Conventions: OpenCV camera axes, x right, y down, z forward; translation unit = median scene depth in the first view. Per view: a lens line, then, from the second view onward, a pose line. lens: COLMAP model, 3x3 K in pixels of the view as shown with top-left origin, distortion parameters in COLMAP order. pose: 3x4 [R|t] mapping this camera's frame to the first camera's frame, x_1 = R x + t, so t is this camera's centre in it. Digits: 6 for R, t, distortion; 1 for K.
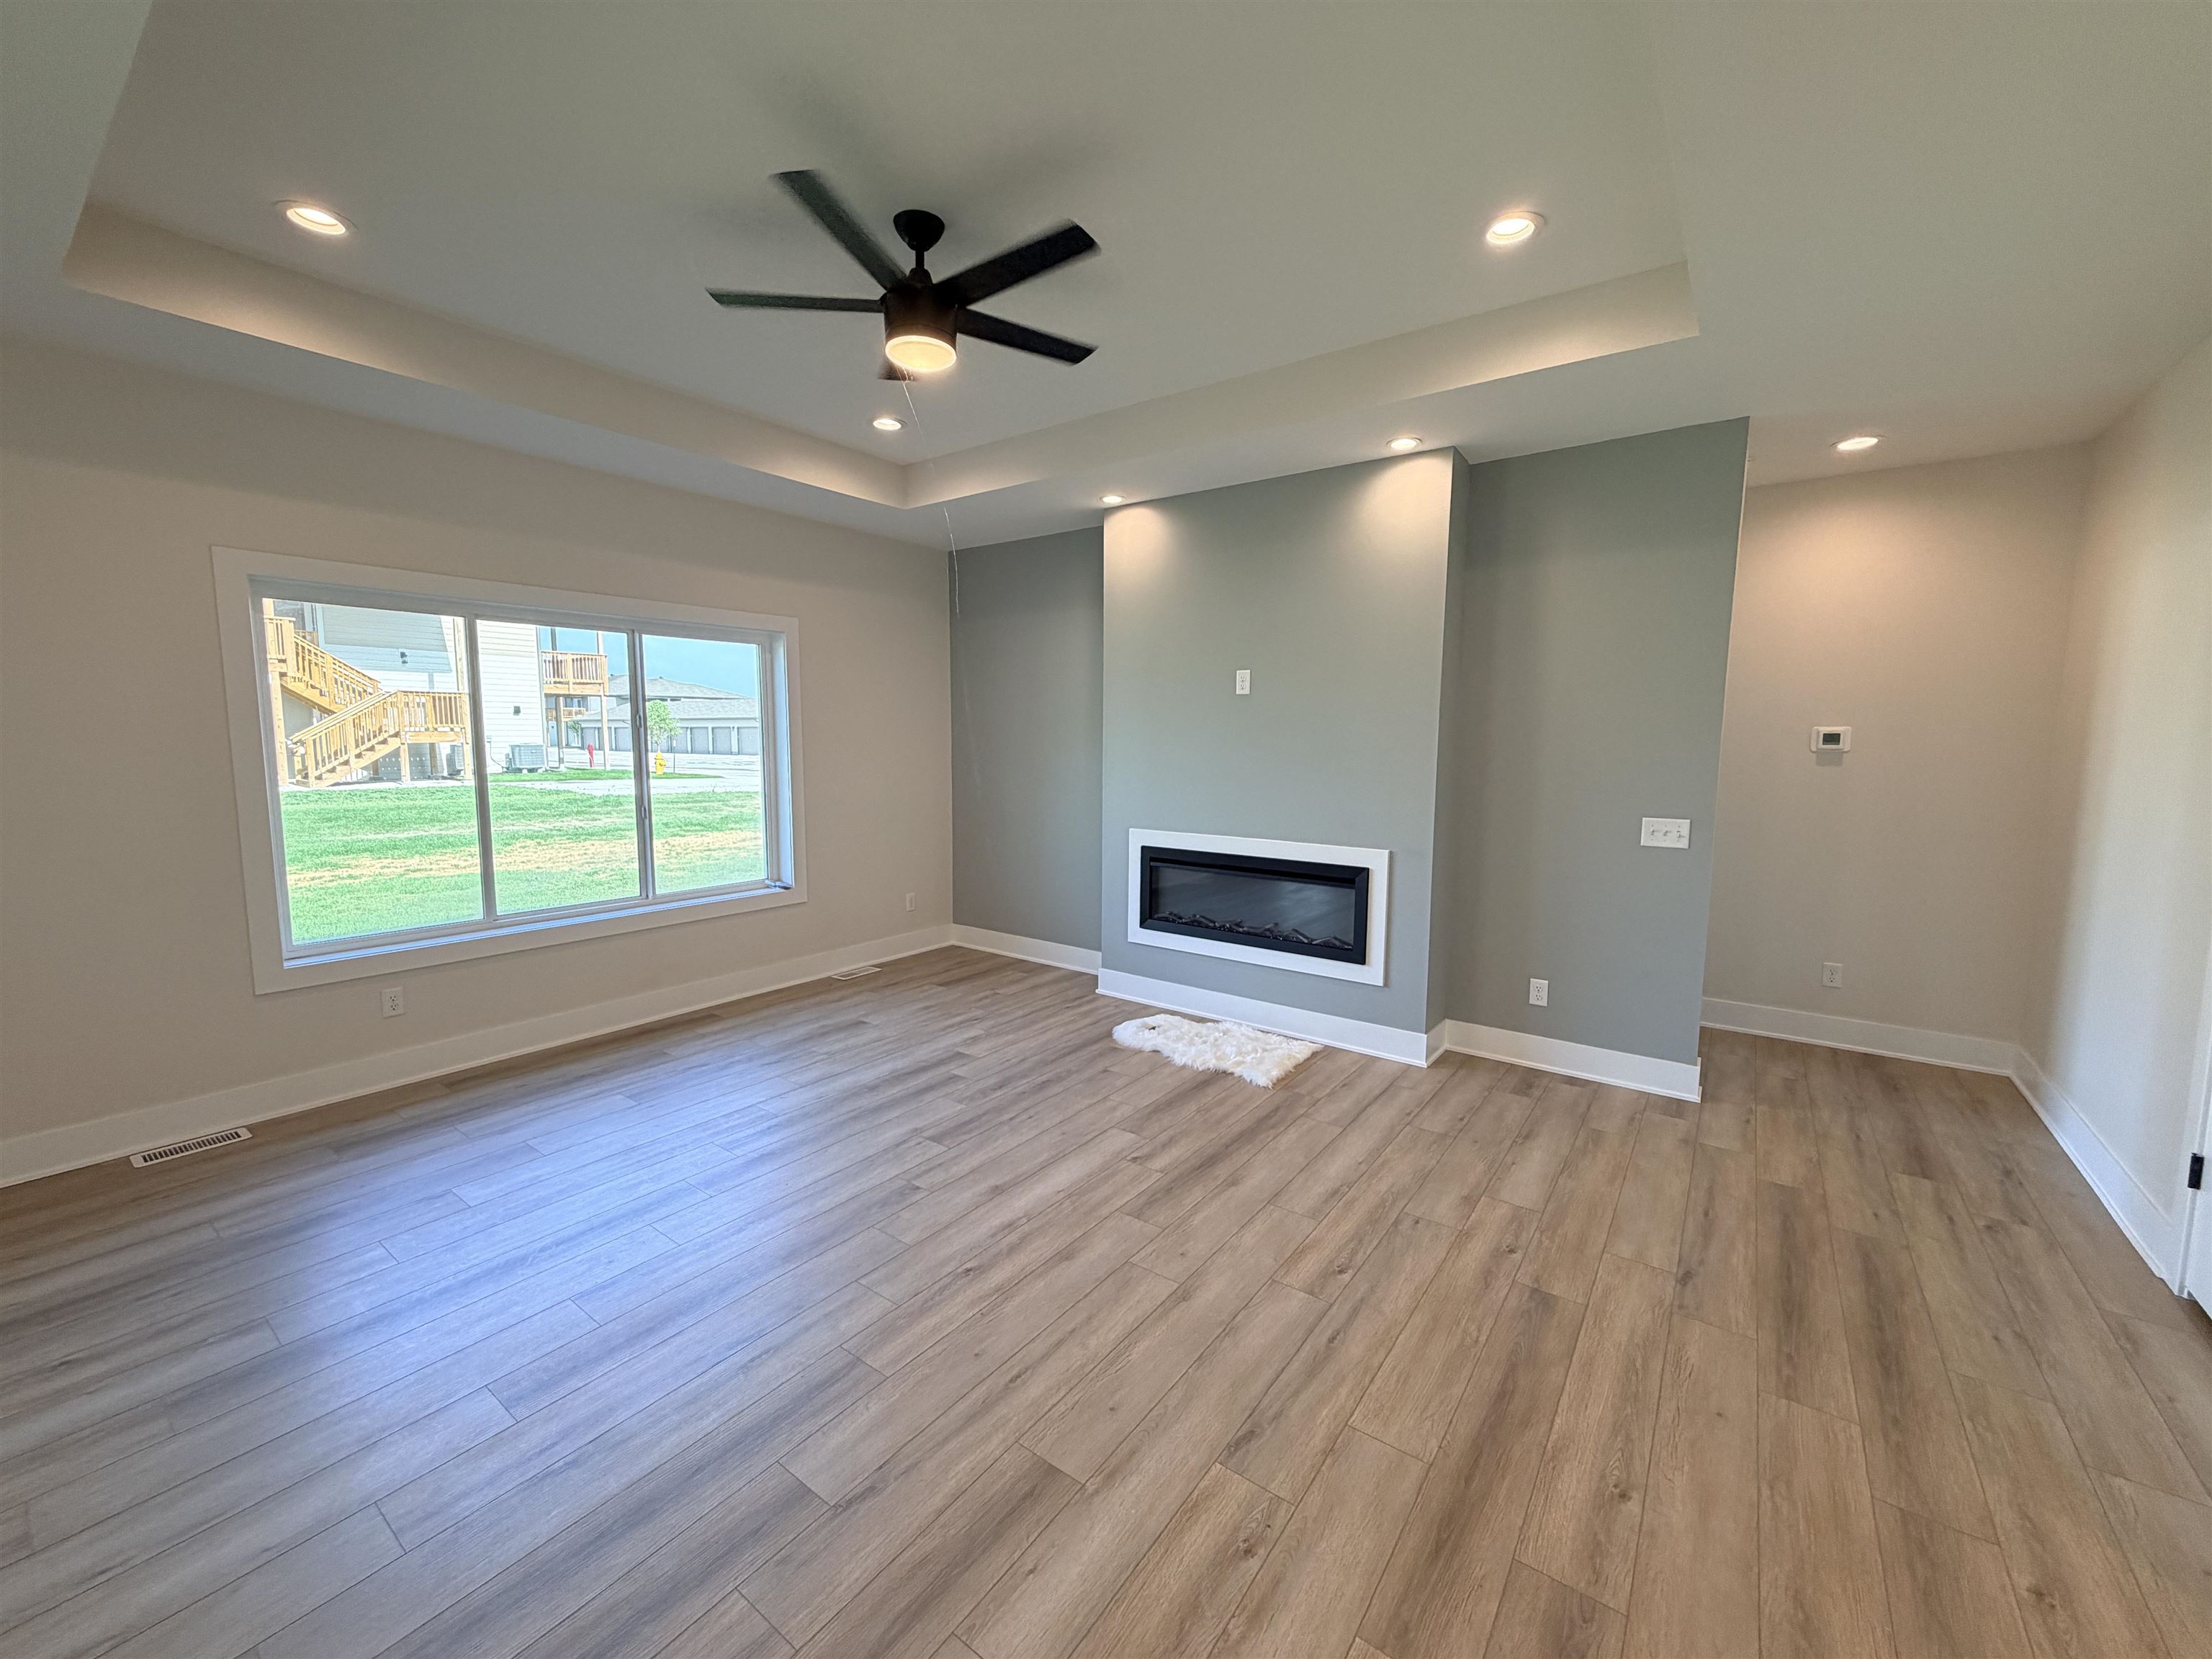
lens RADIAL K [[878.7, 0, 1102.0], [0, 878.7, 827.6], [0, 0, 1]] dist [-0.000078, 0.000353]
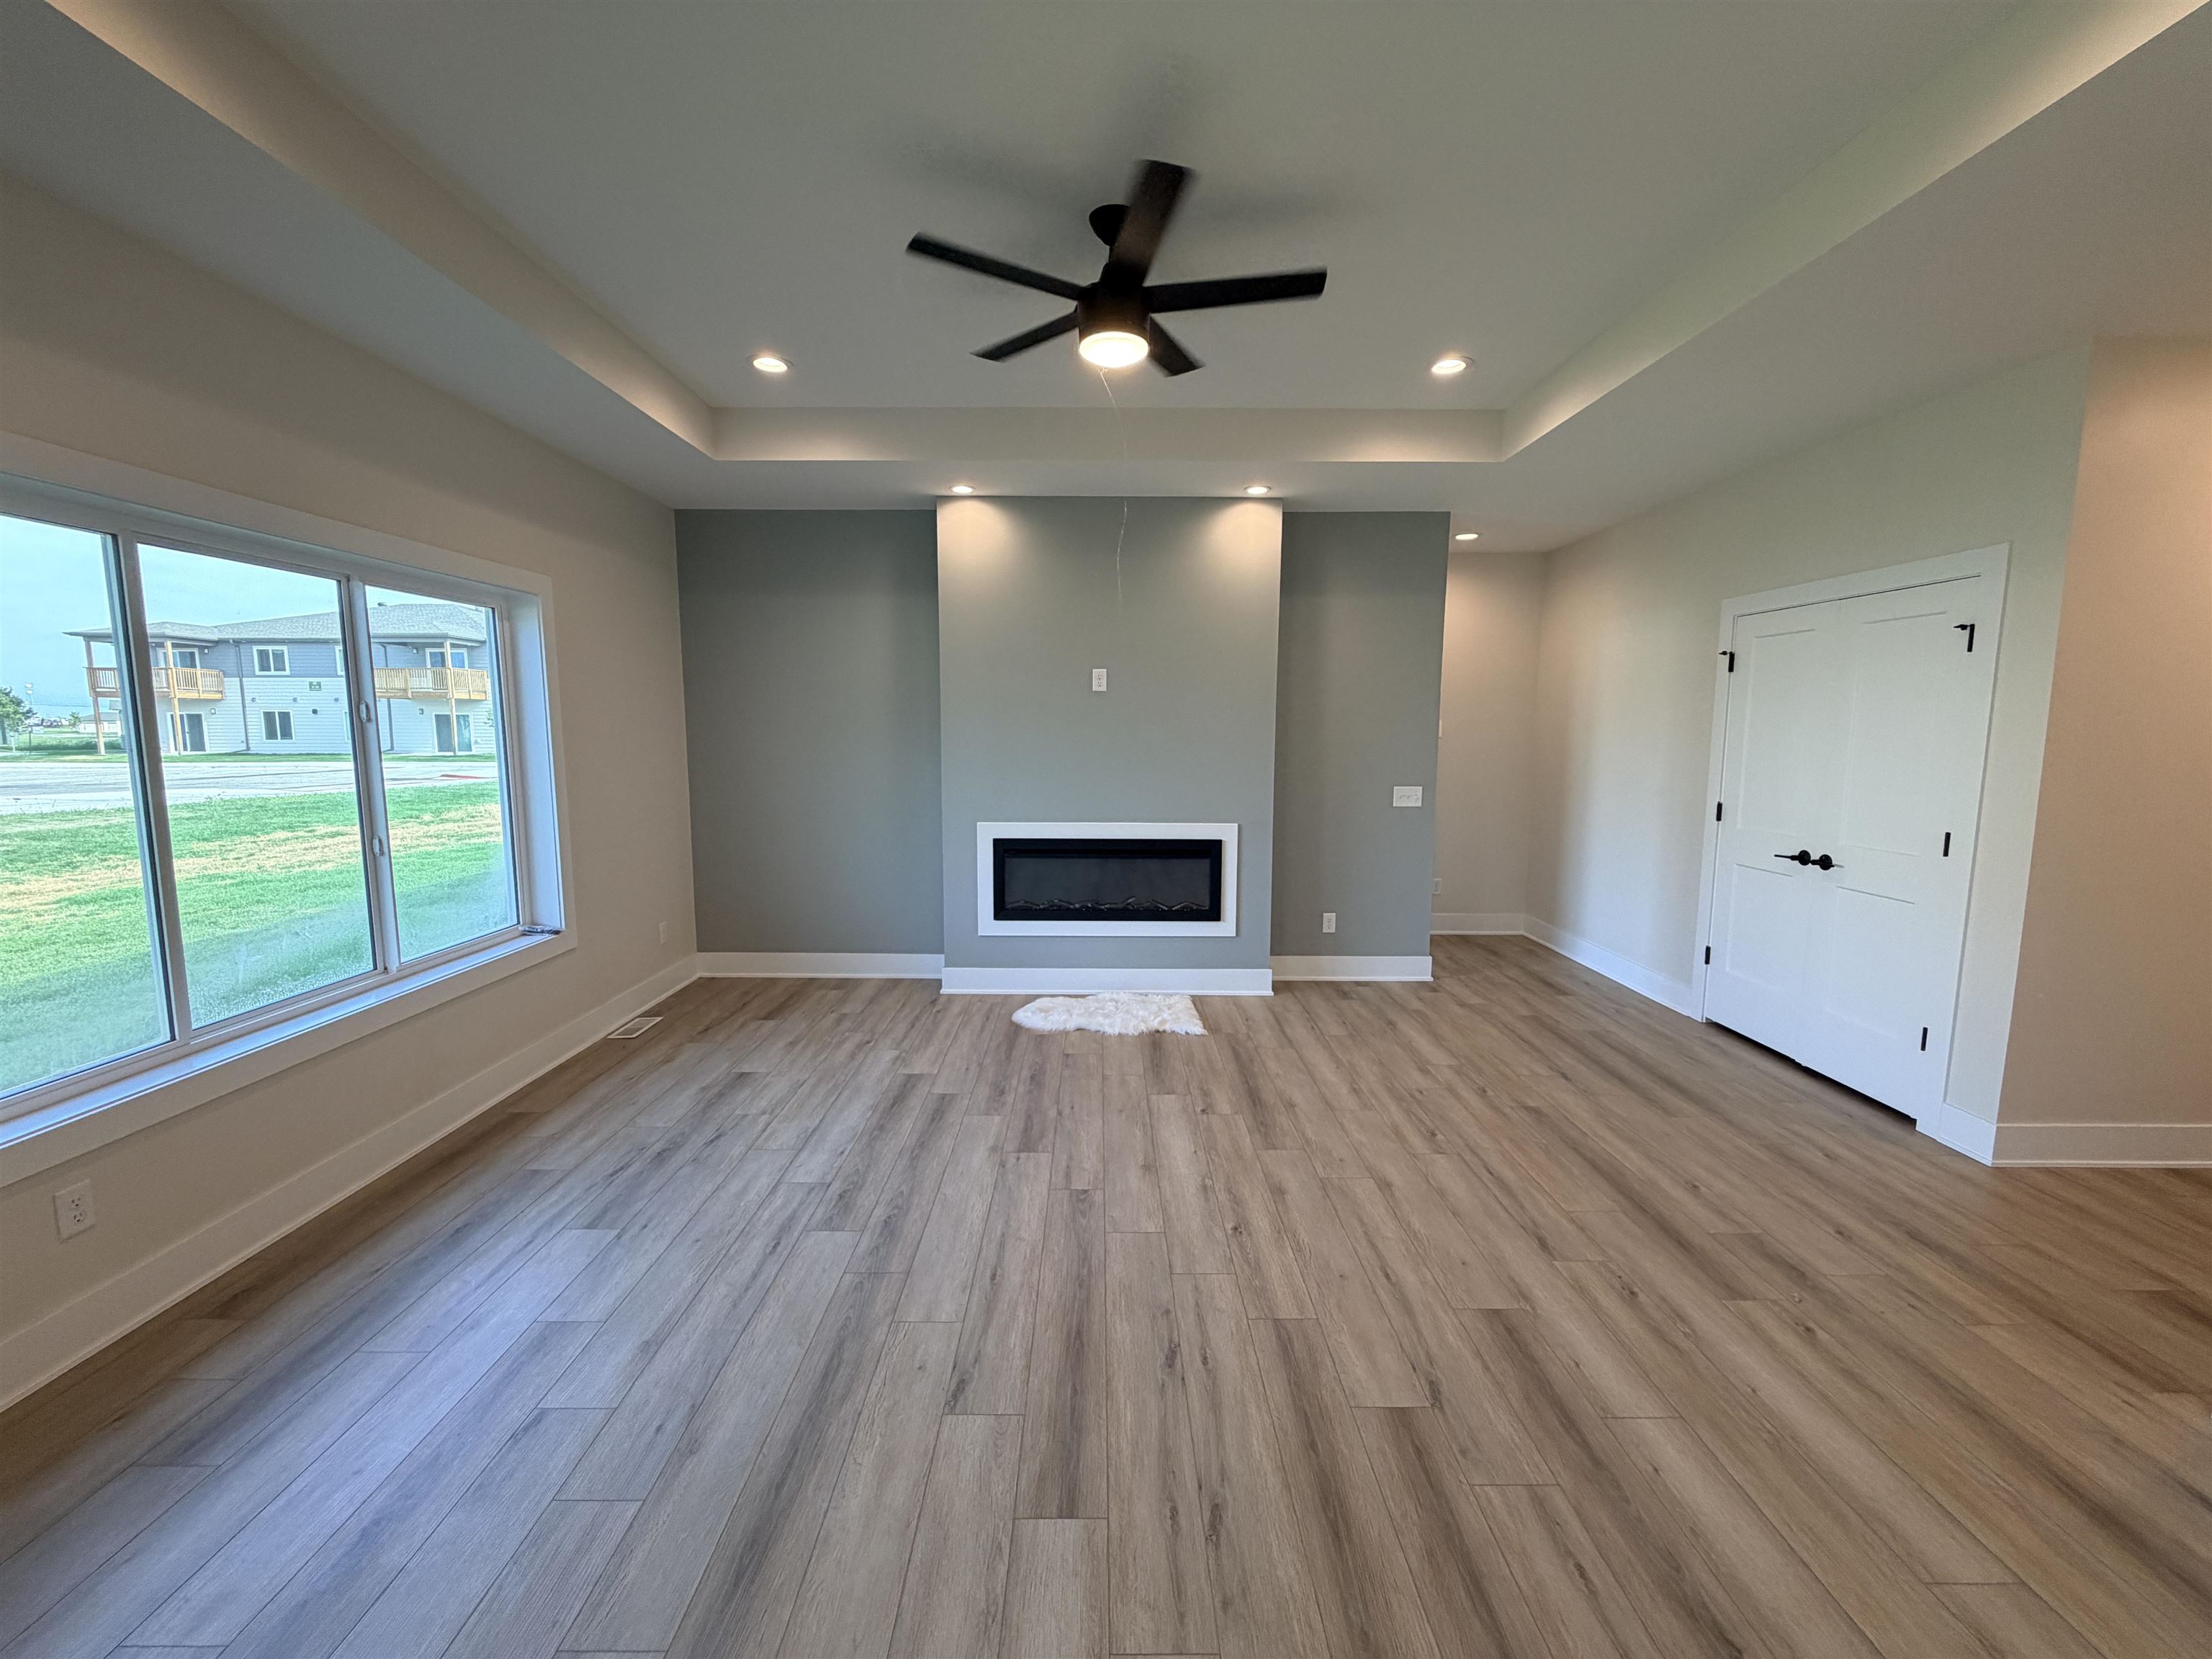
lens RADIAL K [[878.7, 0, 1102.0], [0, 878.7, 827.6], [0, 0, 1]] dist [-0.000078, 0.000353]
pose [[0.802542, -0.070885, 0.592370, -0.592337], [0.064558, 0.997404, 0.031890, -0.021203], [-0.593093, 0.012649, 0.805035, 0.149707]]
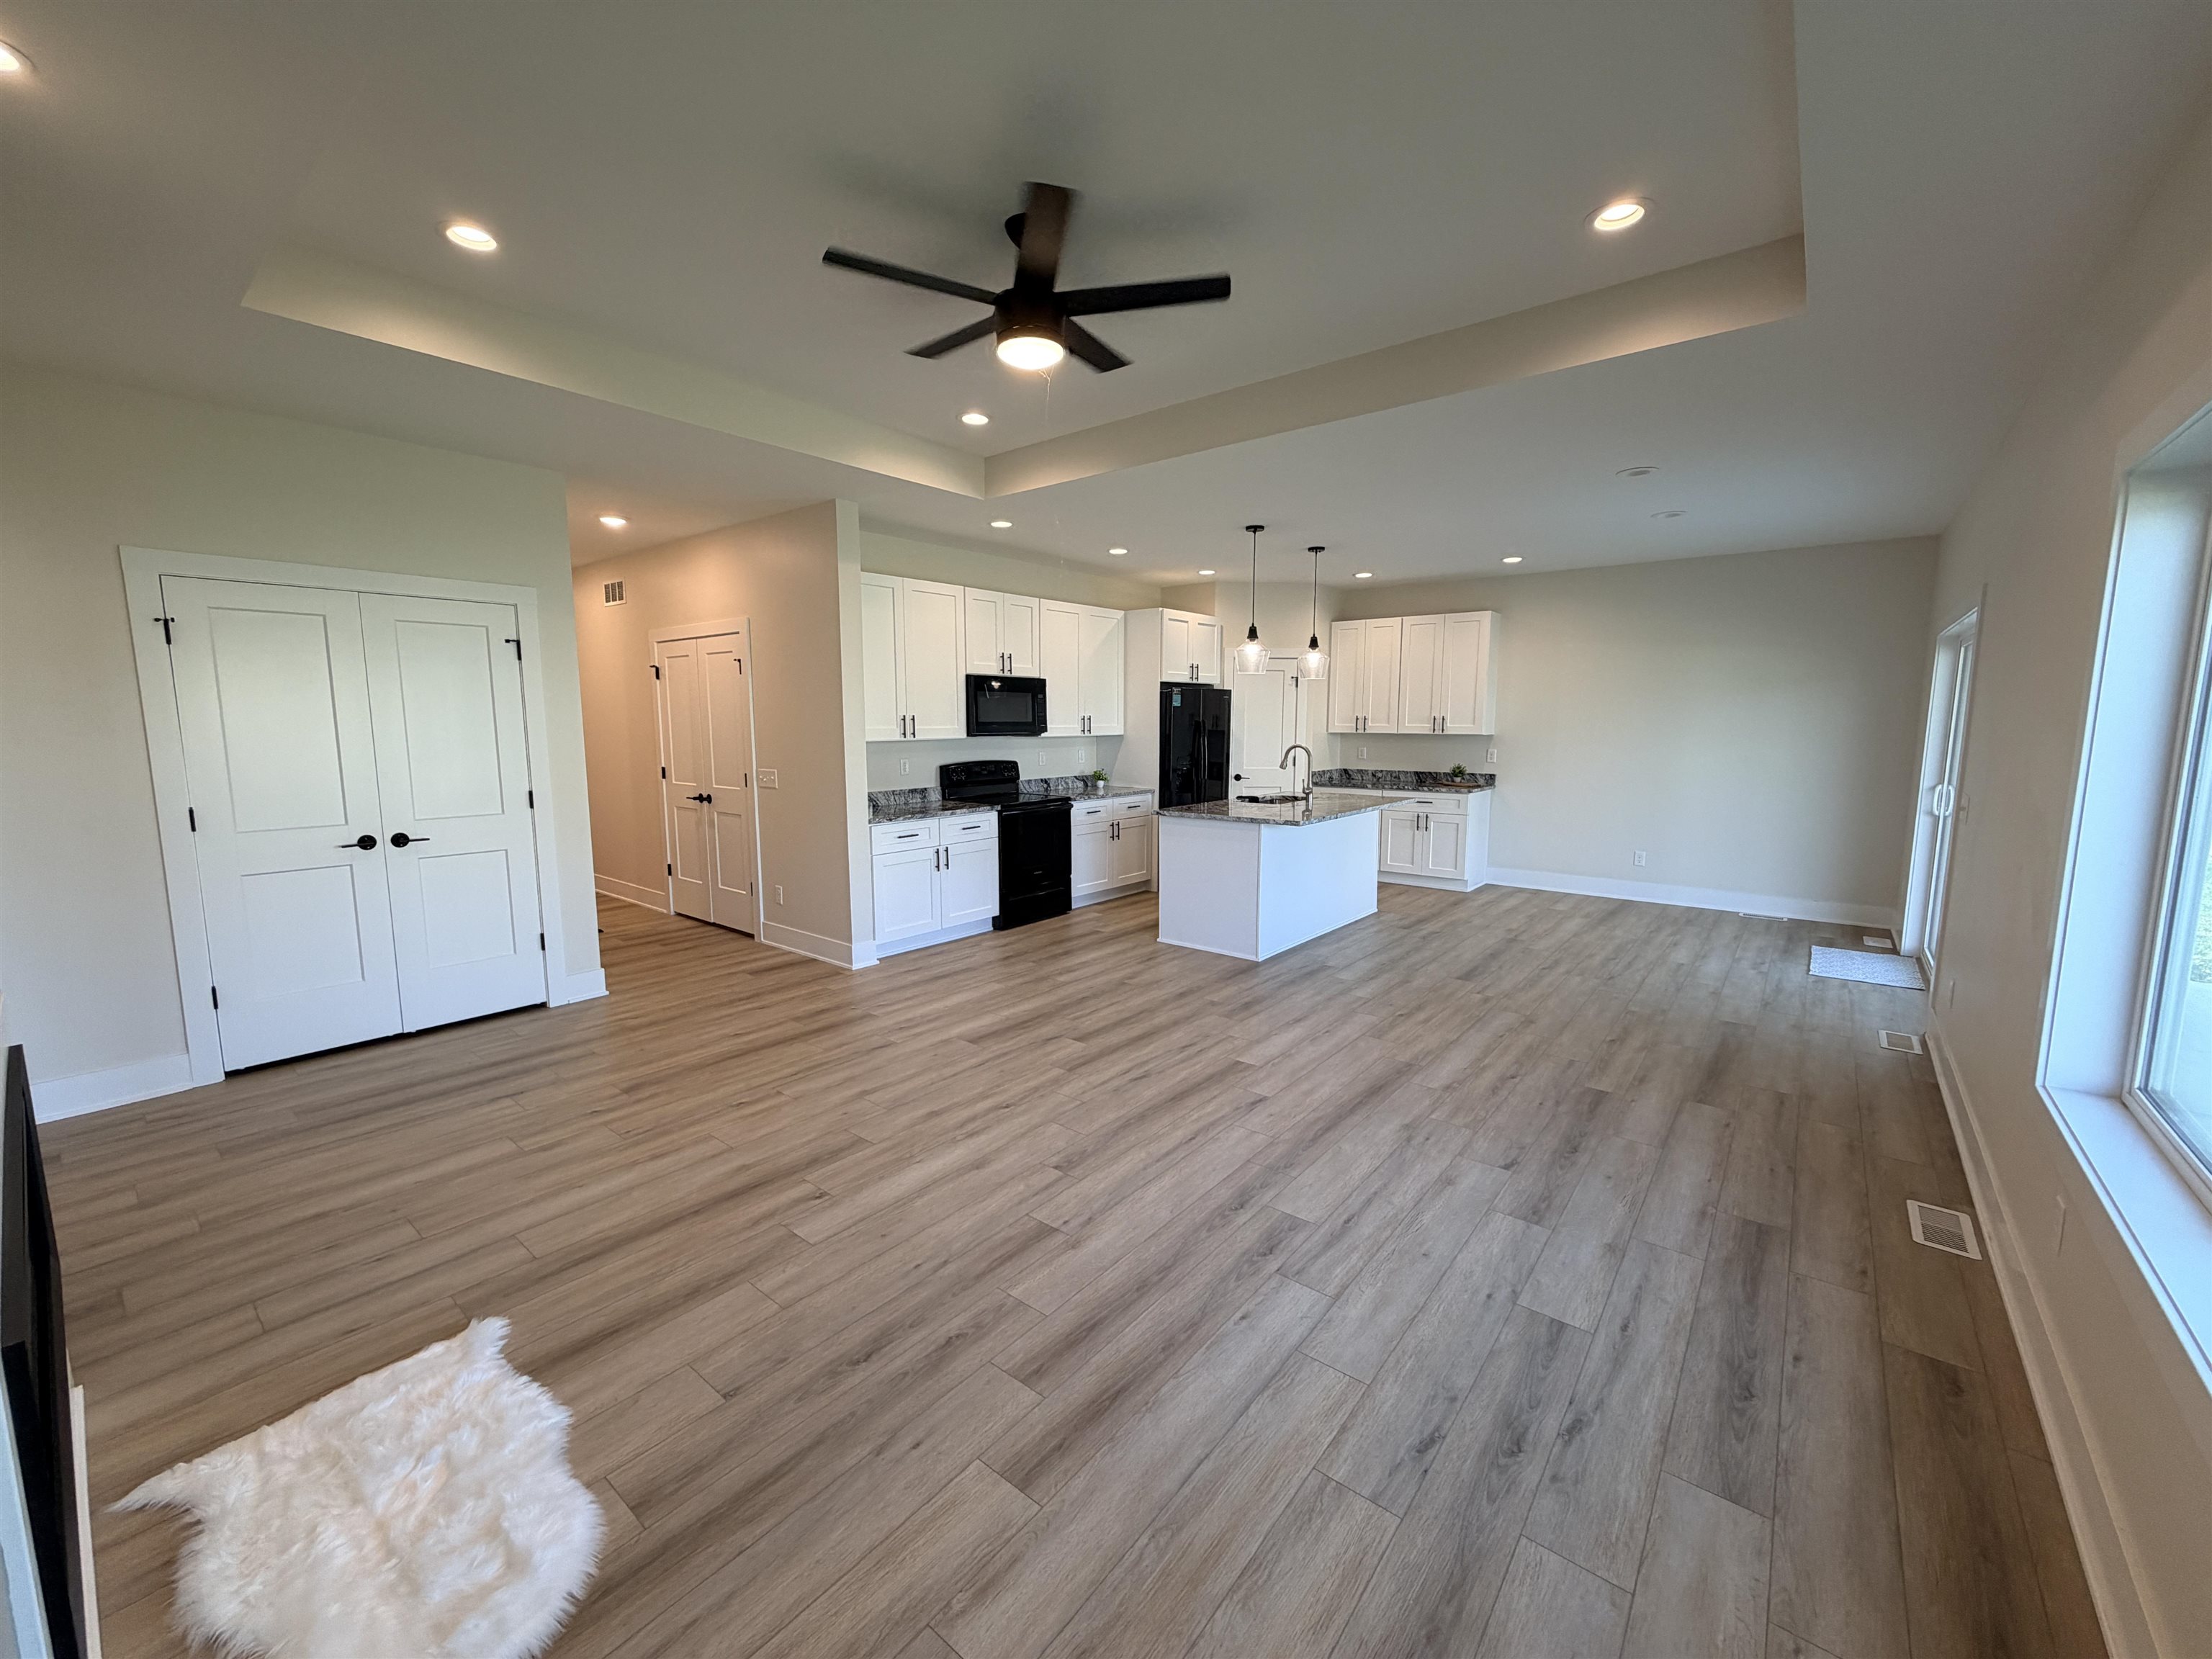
lens RADIAL K [[878.7, 0, 1102.0], [0, 878.7, 827.6], [0, 0, 1]] dist [-0.000078, 0.000353]
pose [[-0.998871, -0.011956, 0.045982, -0.240566], [-0.001068, 0.973226, 0.229847, -0.162089], [-0.047499, 0.229538, -0.972140, 1.495060]]
